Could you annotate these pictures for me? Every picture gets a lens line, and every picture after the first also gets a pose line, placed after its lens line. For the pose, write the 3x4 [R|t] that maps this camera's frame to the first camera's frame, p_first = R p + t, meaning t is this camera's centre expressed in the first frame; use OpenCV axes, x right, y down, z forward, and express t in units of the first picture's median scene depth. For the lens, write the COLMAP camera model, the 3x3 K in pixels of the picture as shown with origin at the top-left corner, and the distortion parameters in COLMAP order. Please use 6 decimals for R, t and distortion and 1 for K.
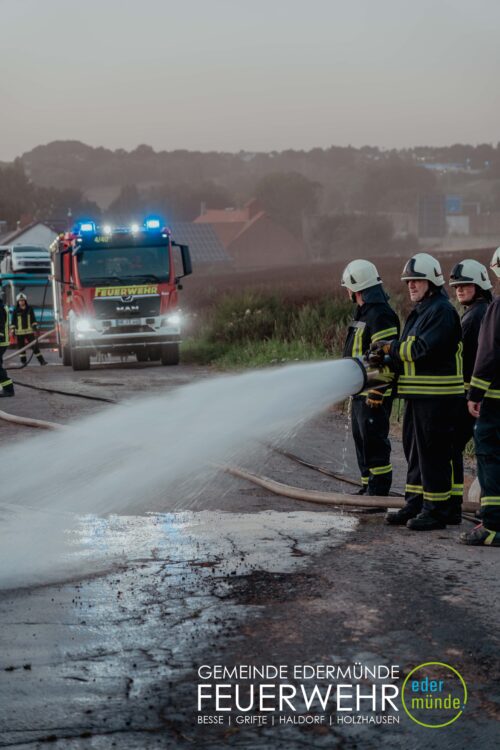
lens RADIAL K [[1827.4, 0, 250.0], [0, 1827.4, 375.0], [0, 0, 1]] dist [-0.019213, -0.116176]
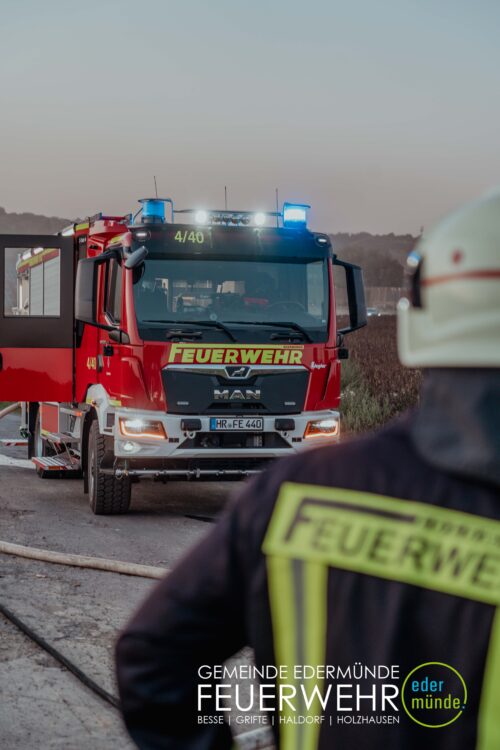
lens RADIAL K [[1463.7, 0, 250.0], [0, 1463.7, 375.0], [0, 0, 1]] dist [0.017435, 0.030082]
pose [[0.990801, 0.066747, 0.117723, -0.106747], [-0.064433, 0.997649, -0.023354, -0.032693], [-0.119005, 0.015554, 0.992772, 0.639731]]
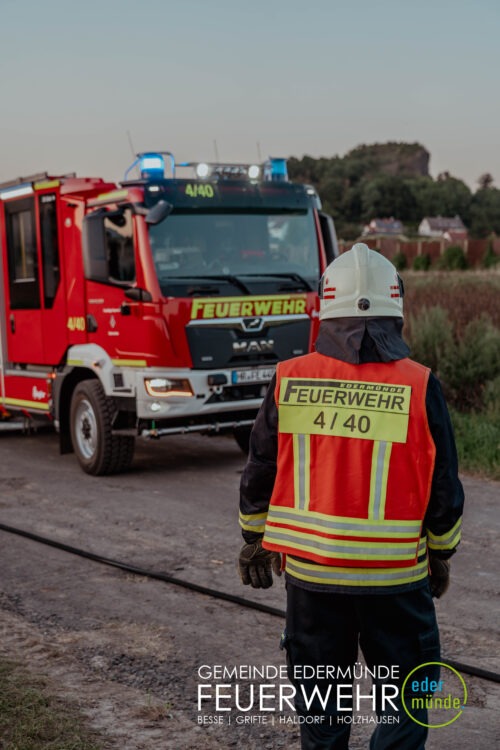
lens RADIAL K [[1132.5, 0, 250.0], [0, 1132.5, 375.0], [0, 0, 1]] dist [-0.006031, -0.010627]
pose [[0.905666, -0.009630, 0.423882, -0.187916], [0.000964, 0.999786, 0.020655, -0.034828], [-0.423991, -0.018298, 0.905482, 0.743074]]
